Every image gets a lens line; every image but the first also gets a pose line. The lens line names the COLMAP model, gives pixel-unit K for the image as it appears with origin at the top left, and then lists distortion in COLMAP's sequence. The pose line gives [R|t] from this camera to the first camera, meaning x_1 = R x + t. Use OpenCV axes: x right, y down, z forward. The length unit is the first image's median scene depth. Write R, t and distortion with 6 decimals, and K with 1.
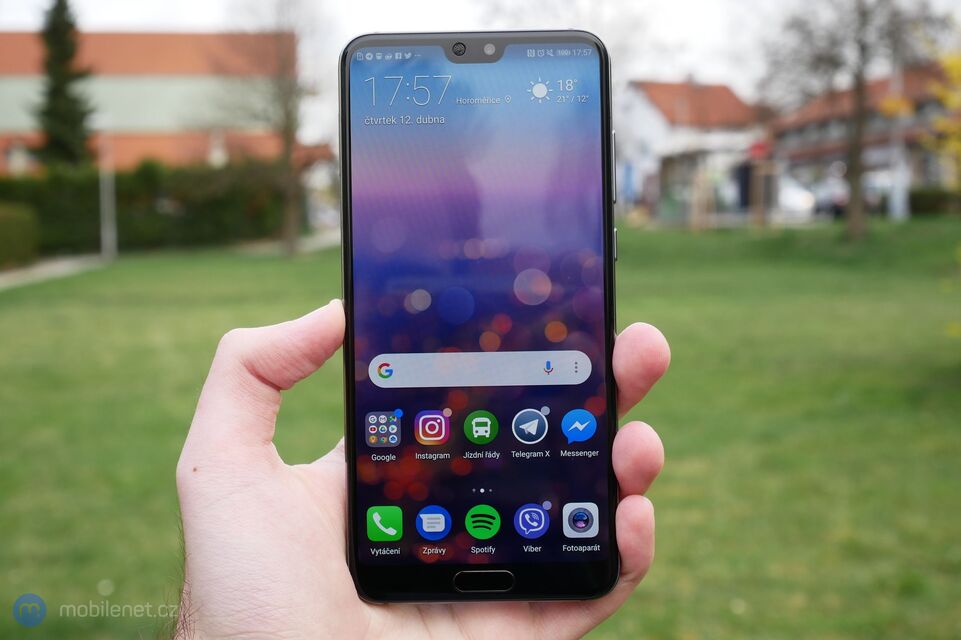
lens RADIAL K [[1786.5, 0, 480.5], [0, 1786.5, 320.0], [0, 0, 1]] dist [-0.032696, 0.277823]
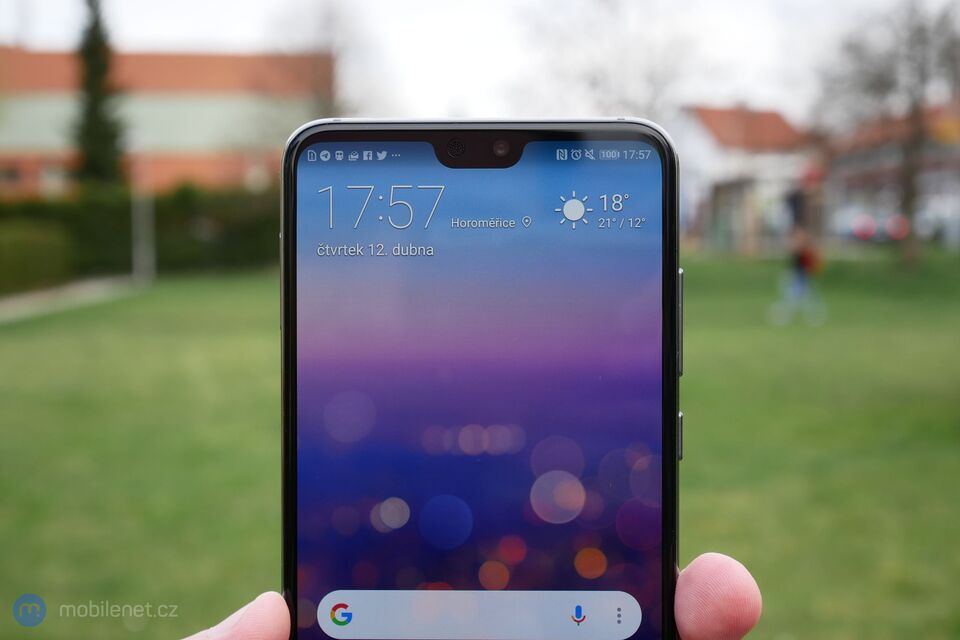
lens RADIAL K [[1792.5, 0, 457.6], [0, 1792.5, 348.8], [0, 0, 1]] dist [-0.005114, 0.090975]
pose [[0.999137, 0.016749, -0.038017, 0.015838], [-0.016544, 0.999847, 0.005722, -0.078301], [0.038107, -0.005088, 0.999261, 0.312741]]
